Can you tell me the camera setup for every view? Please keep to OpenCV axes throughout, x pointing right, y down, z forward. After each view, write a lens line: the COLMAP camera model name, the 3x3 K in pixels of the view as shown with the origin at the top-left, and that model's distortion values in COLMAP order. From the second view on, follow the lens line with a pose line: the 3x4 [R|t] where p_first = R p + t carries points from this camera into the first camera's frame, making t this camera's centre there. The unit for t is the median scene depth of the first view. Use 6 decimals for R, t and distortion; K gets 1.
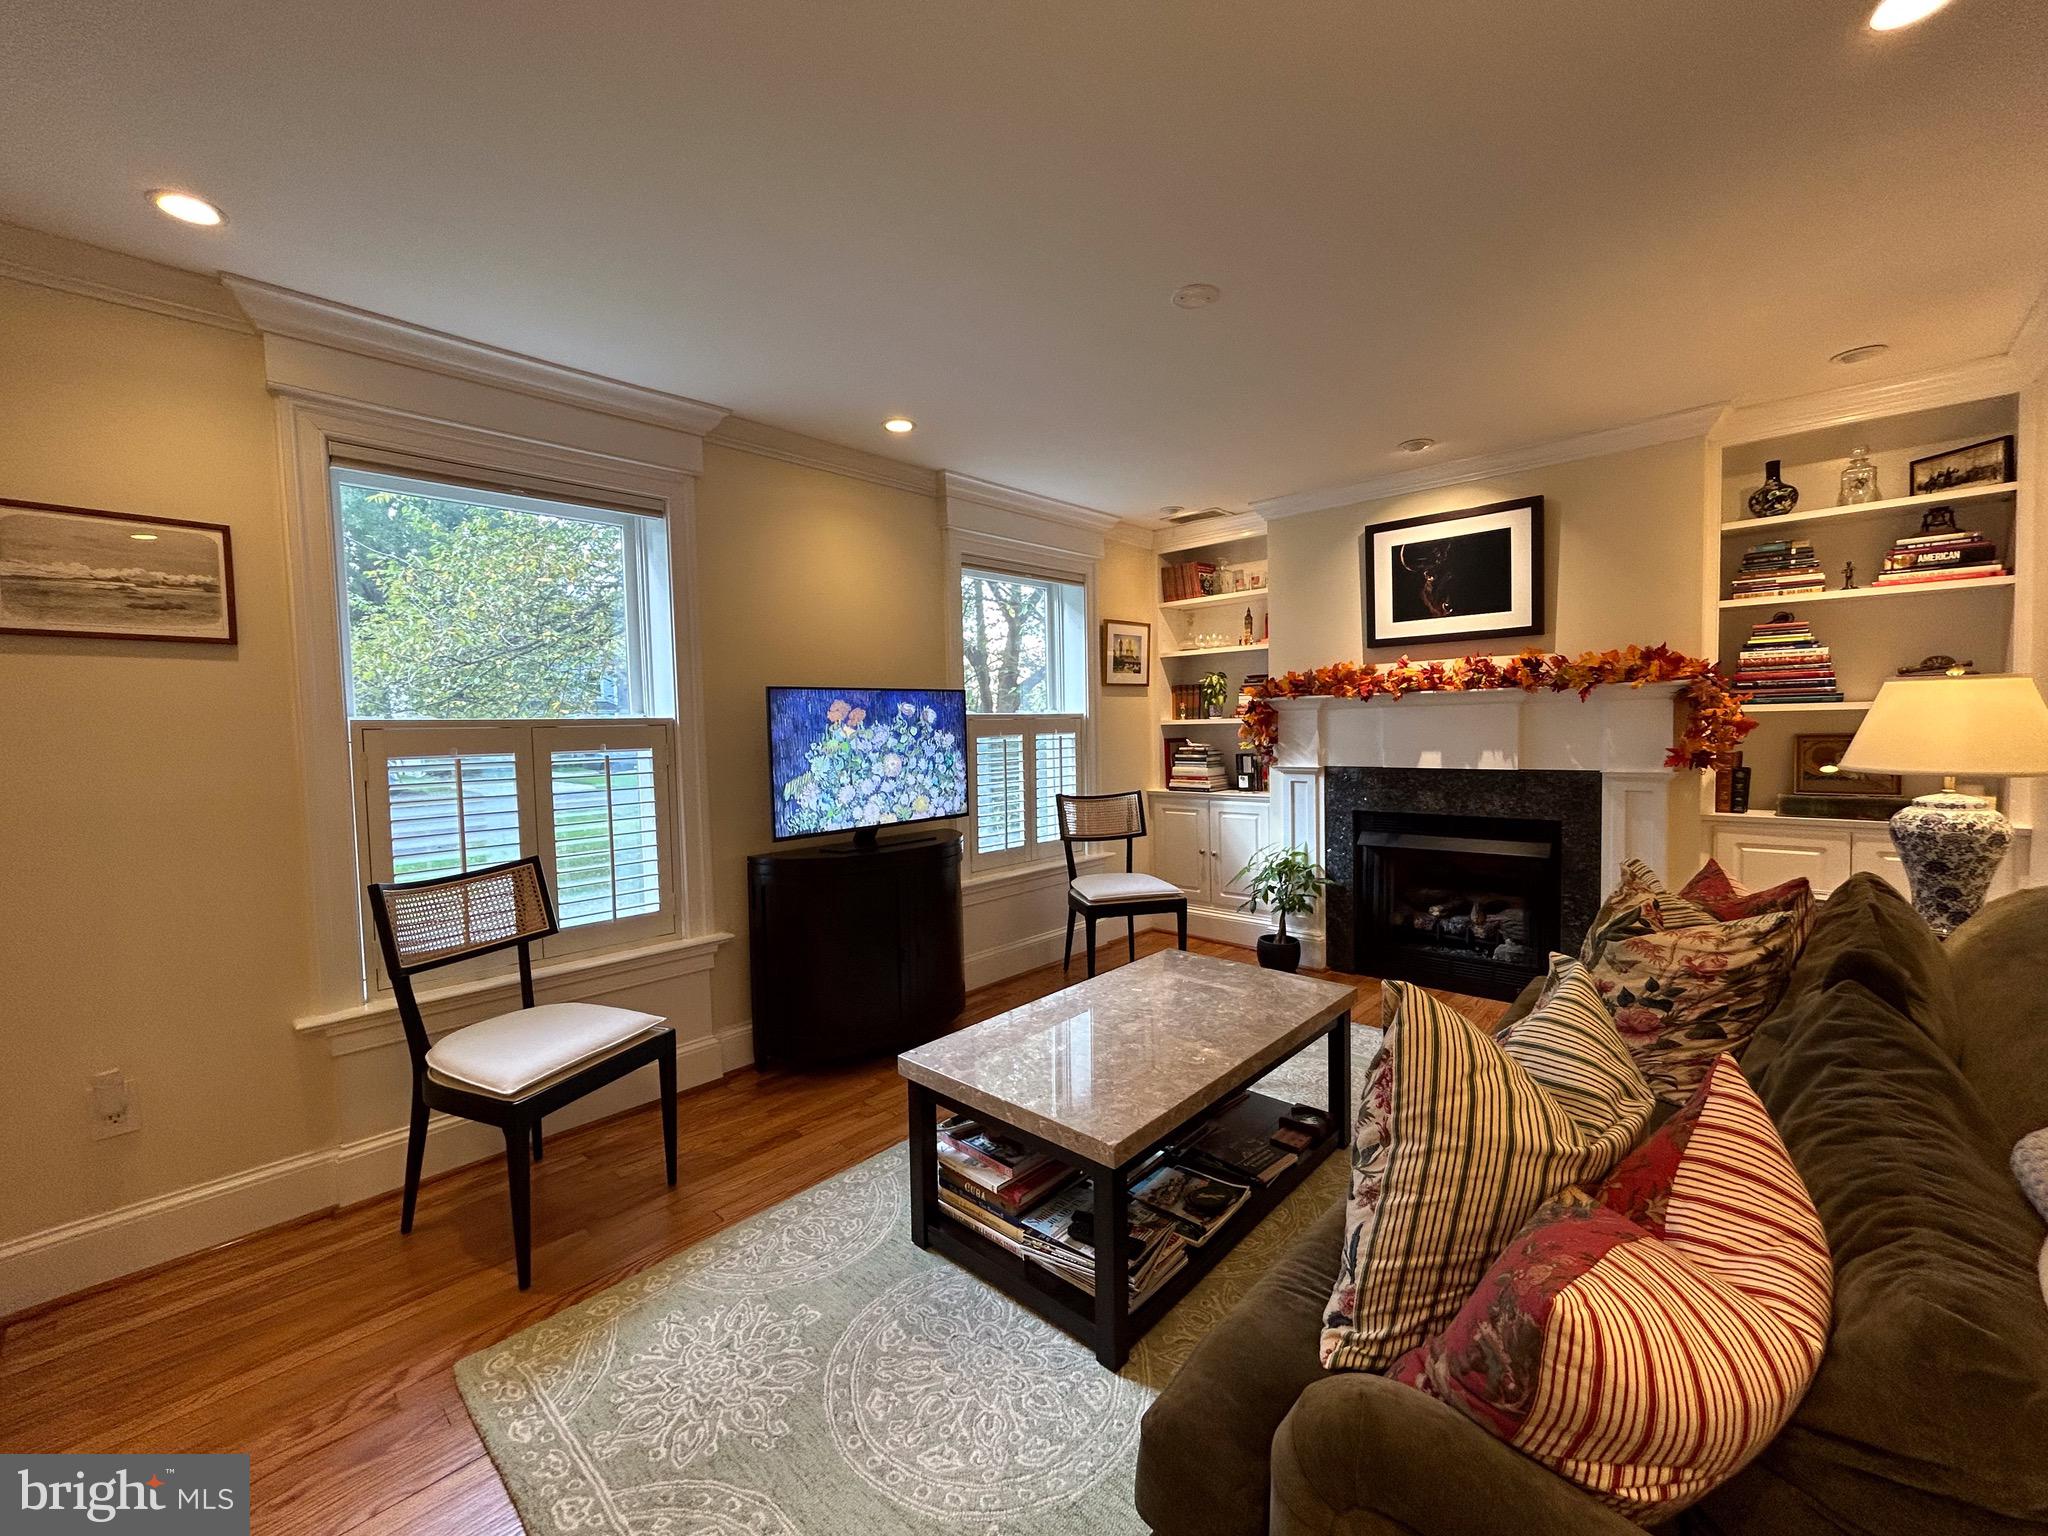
lens RADIAL K [[829.9, 0, 1019.2], [0, 829.9, 763.3], [0, 0, 1]] dist [0.002949, 0.000702]
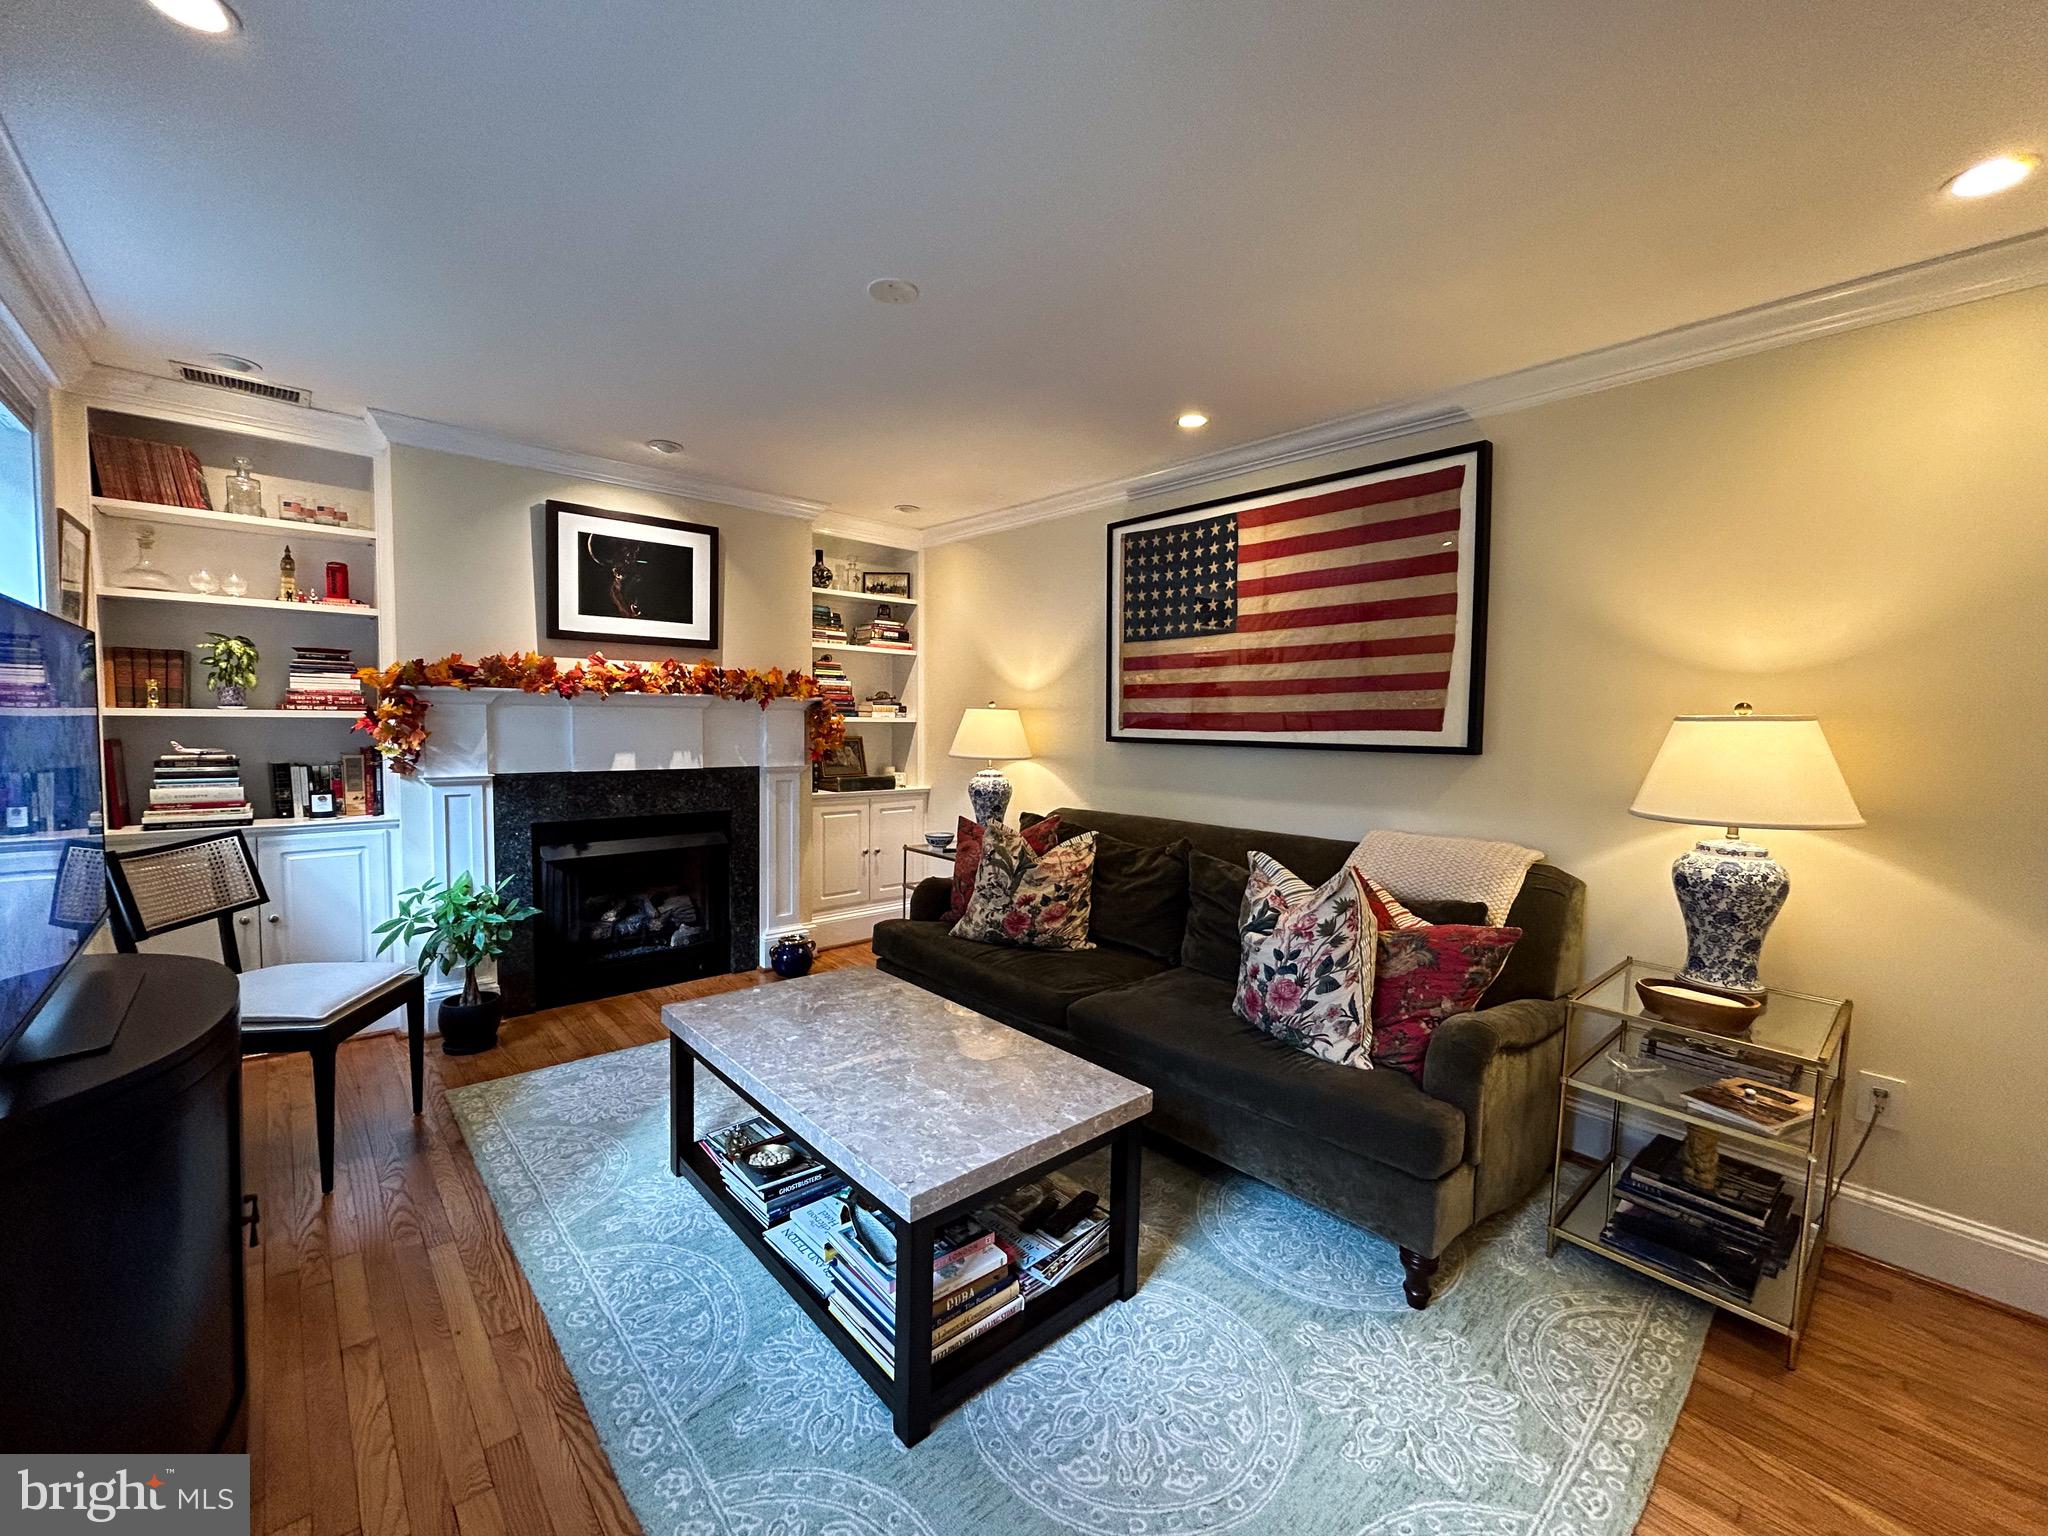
lens RADIAL K [[829.9, 0, 1019.2], [0, 829.9, 763.3], [0, 0, 1]] dist [0.002949, 0.000702]
pose [[0.088622, -0.030031, 0.995612, -0.456154], [0.029030, 0.999199, 0.027555, -0.016625], [-0.995642, 0.026460, 0.089423, 0.462970]]
